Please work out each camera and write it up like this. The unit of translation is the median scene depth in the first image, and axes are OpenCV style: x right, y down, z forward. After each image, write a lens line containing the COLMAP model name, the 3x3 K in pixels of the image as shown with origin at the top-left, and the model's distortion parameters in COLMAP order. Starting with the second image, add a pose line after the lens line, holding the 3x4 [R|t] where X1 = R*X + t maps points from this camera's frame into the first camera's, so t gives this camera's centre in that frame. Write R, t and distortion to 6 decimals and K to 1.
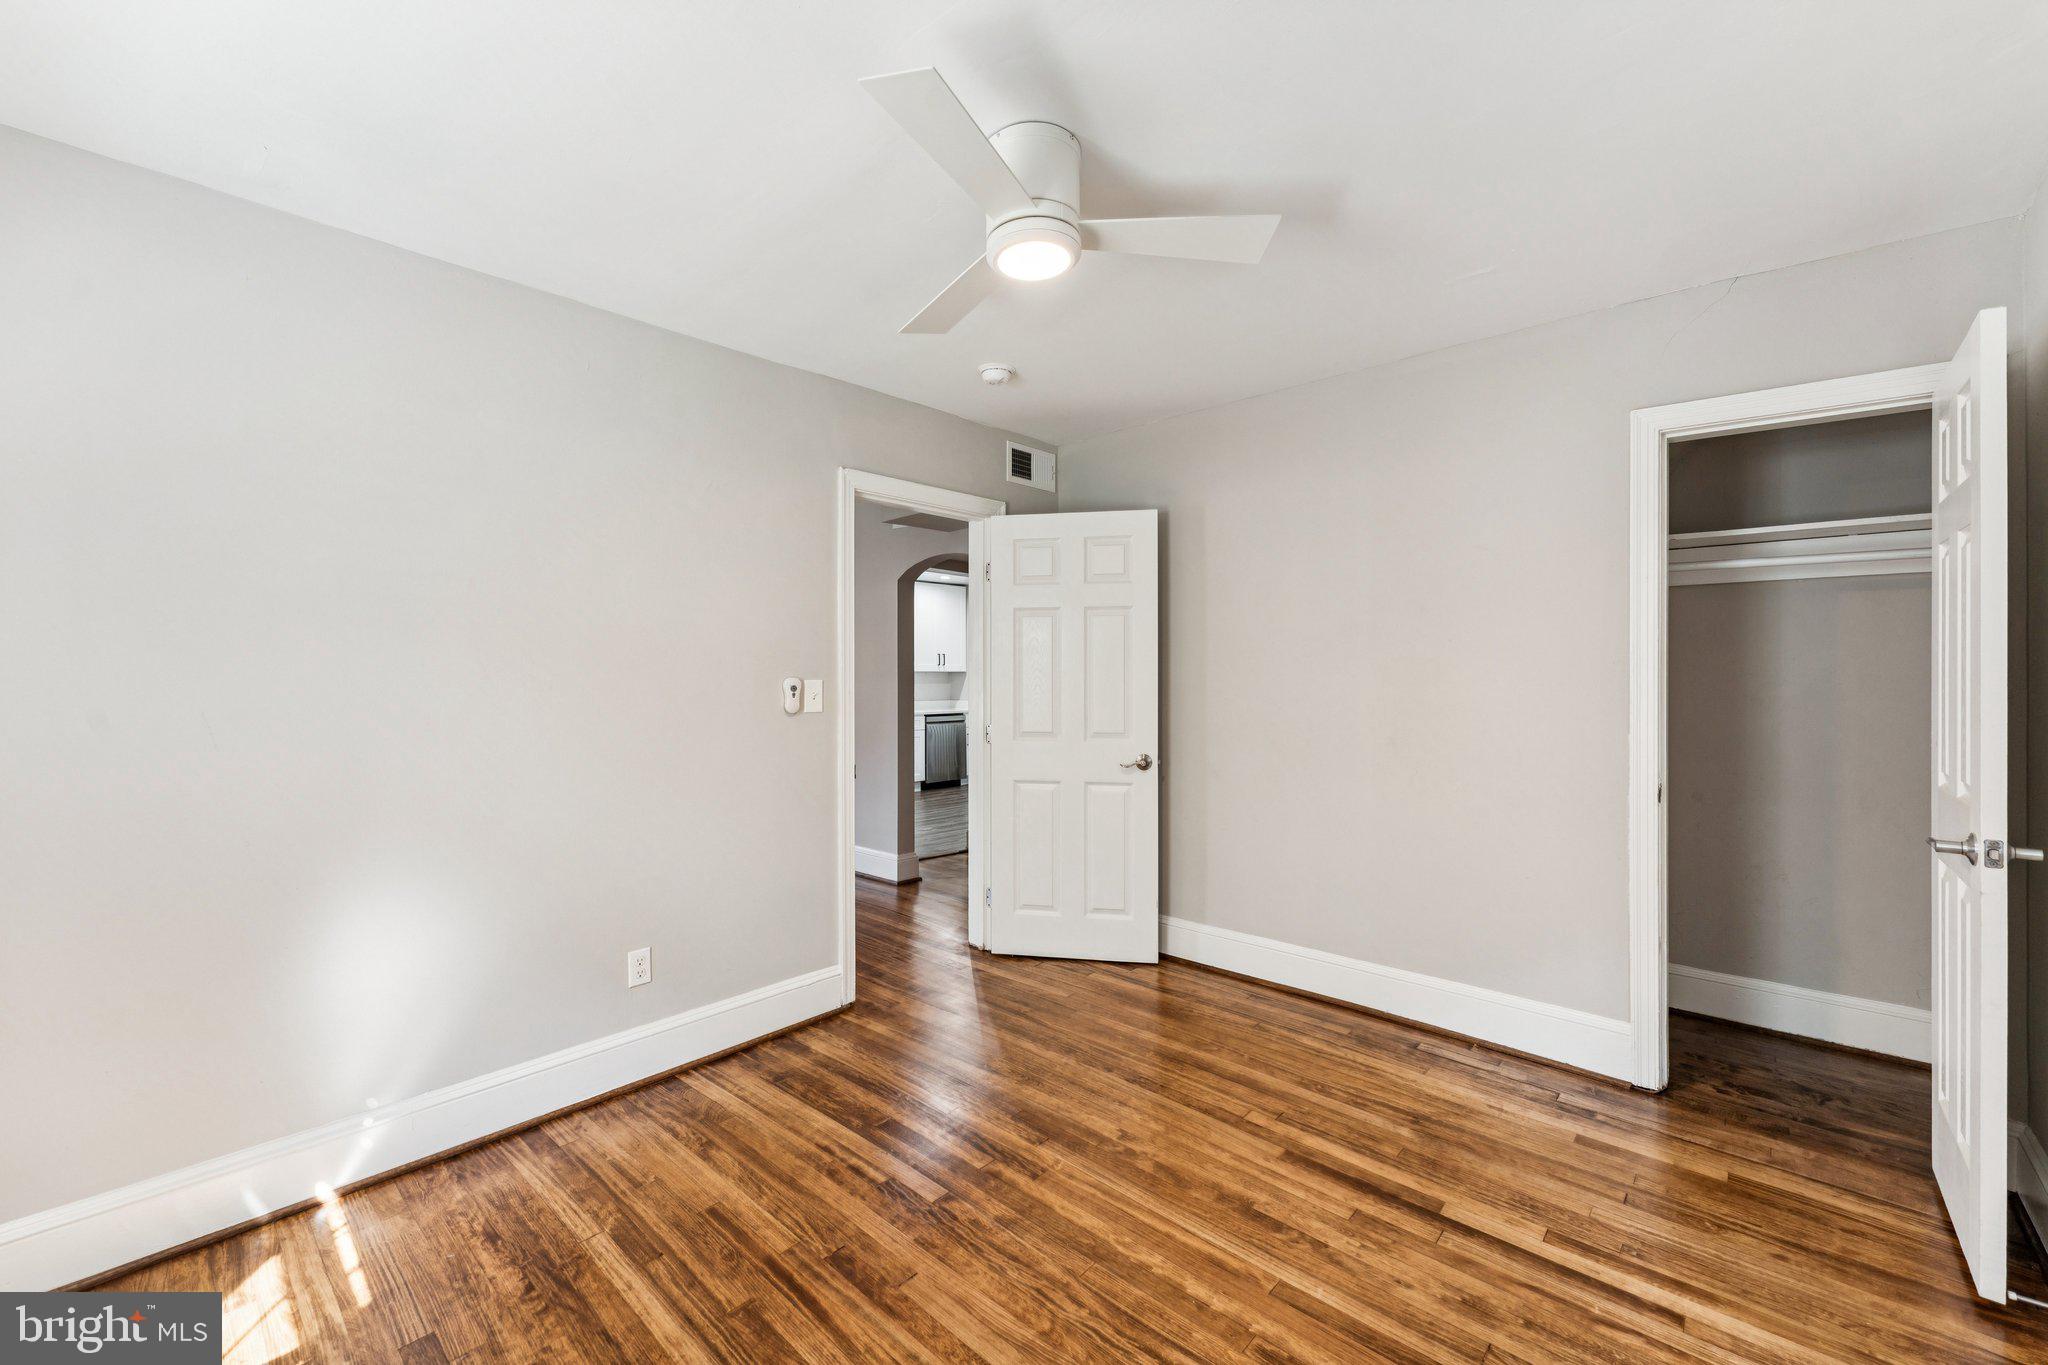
lens RADIAL K [[819.1, 0, 1028.5], [0, 819.1, 671.7], [0, 0, 1]] dist [-0.000870, 0.000366]
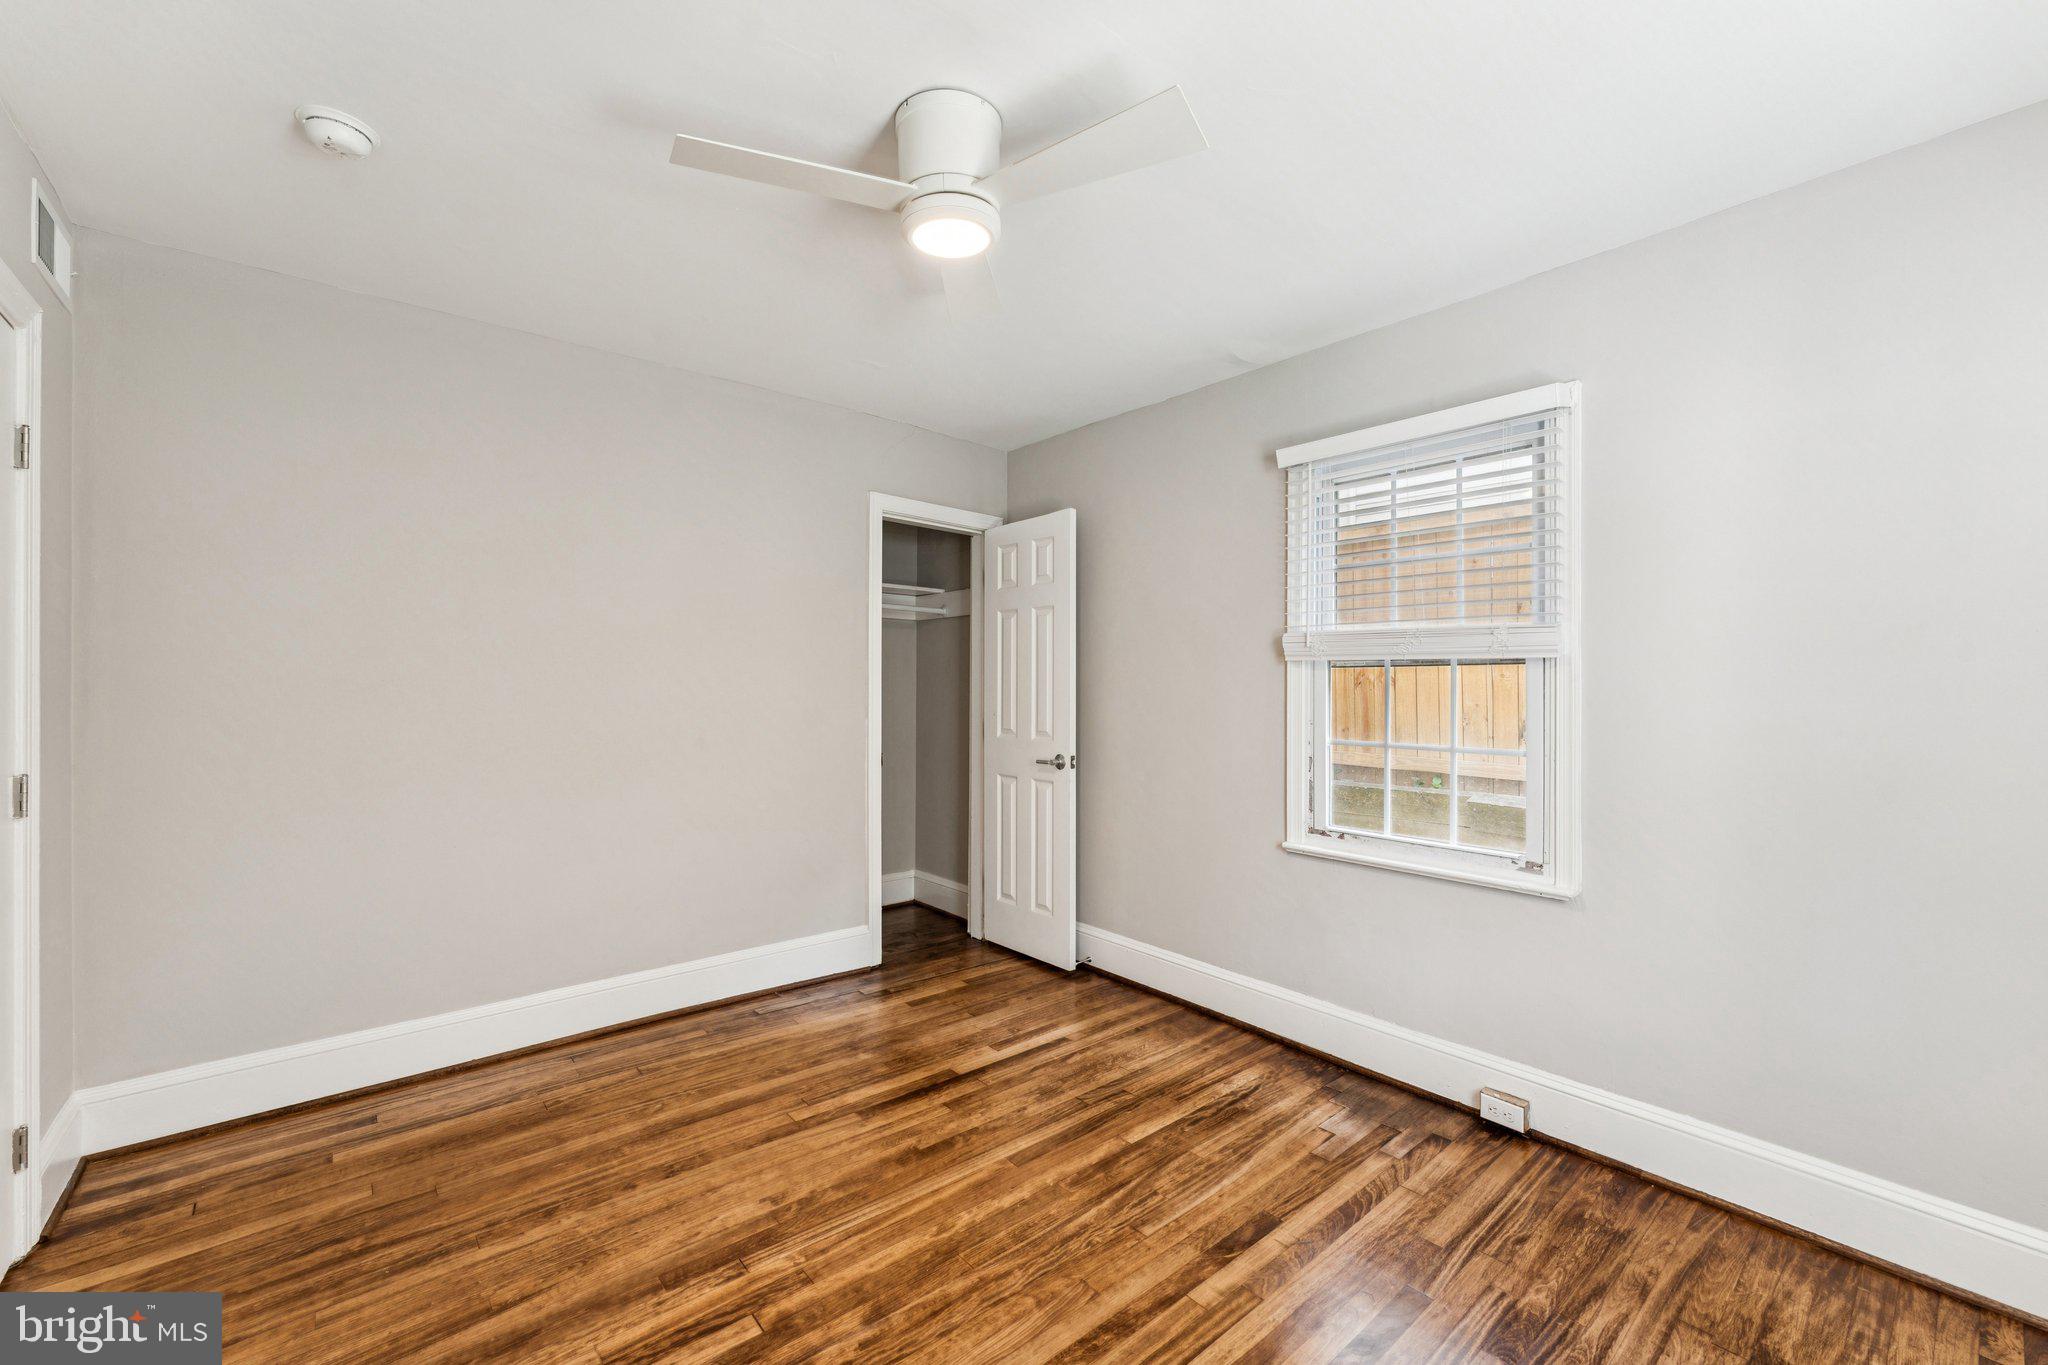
lens RADIAL K [[819.1, 0, 1028.5], [0, 819.1, 671.7], [0, 0, 1]] dist [-0.000870, 0.000366]
pose [[0.135587, 0.011239, 0.990702, -0.742490], [-0.007711, 0.999917, -0.010288, 0.006387], [-0.990735, -0.006244, 0.135663, 0.629155]]
